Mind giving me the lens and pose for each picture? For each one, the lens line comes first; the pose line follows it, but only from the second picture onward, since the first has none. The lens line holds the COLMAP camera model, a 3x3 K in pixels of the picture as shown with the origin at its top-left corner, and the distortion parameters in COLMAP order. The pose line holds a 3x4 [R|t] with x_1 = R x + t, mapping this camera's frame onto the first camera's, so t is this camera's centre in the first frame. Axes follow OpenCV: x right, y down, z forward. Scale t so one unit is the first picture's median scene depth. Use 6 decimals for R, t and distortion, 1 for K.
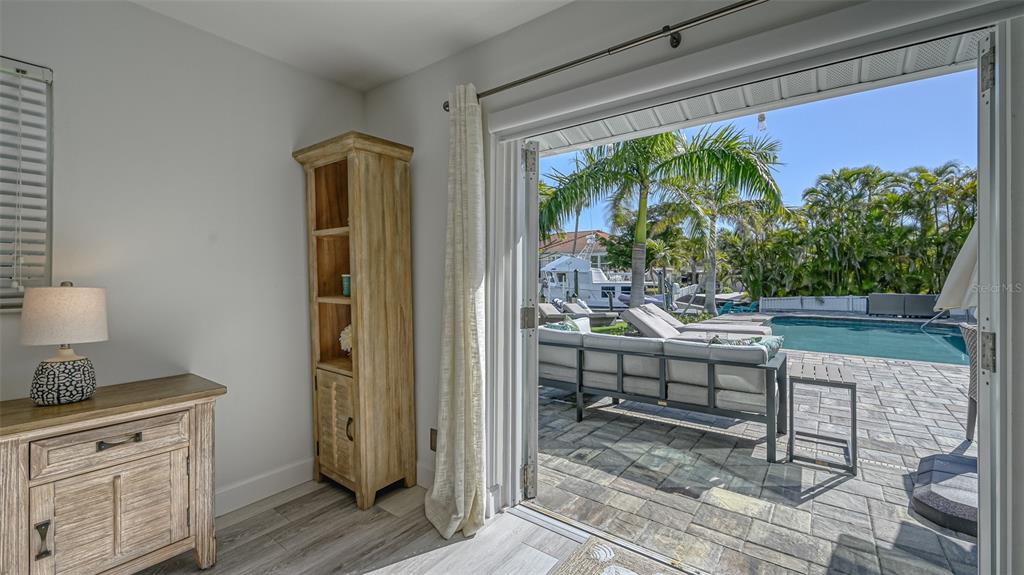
lens RADIAL K [[422.3, 0, 509.7], [0, 422.3, 280.1], [0, 0, 1]] dist [0.005288, -0.001117]
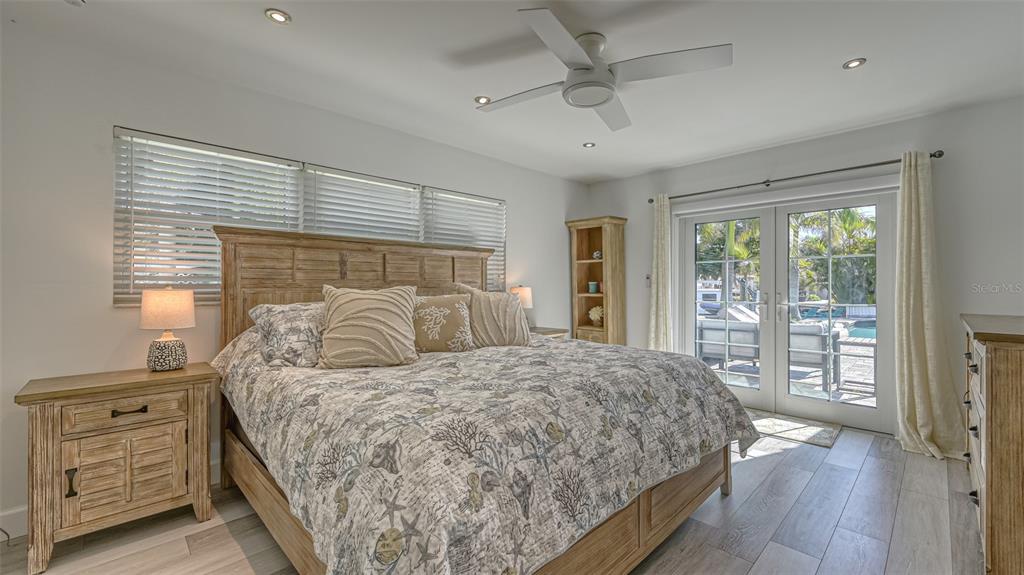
lens RADIAL K [[422.3, 0, 533.9], [0, 422.3, 292.3], [0, 0, 1]] dist [0.005288, -0.001117]
pose [[0.993721, -0.003344, -0.111839, -0.473633], [0.004314, 0.999955, 0.008432, 0.016768], [0.111805, -0.008861, 0.993691, -1.104593]]
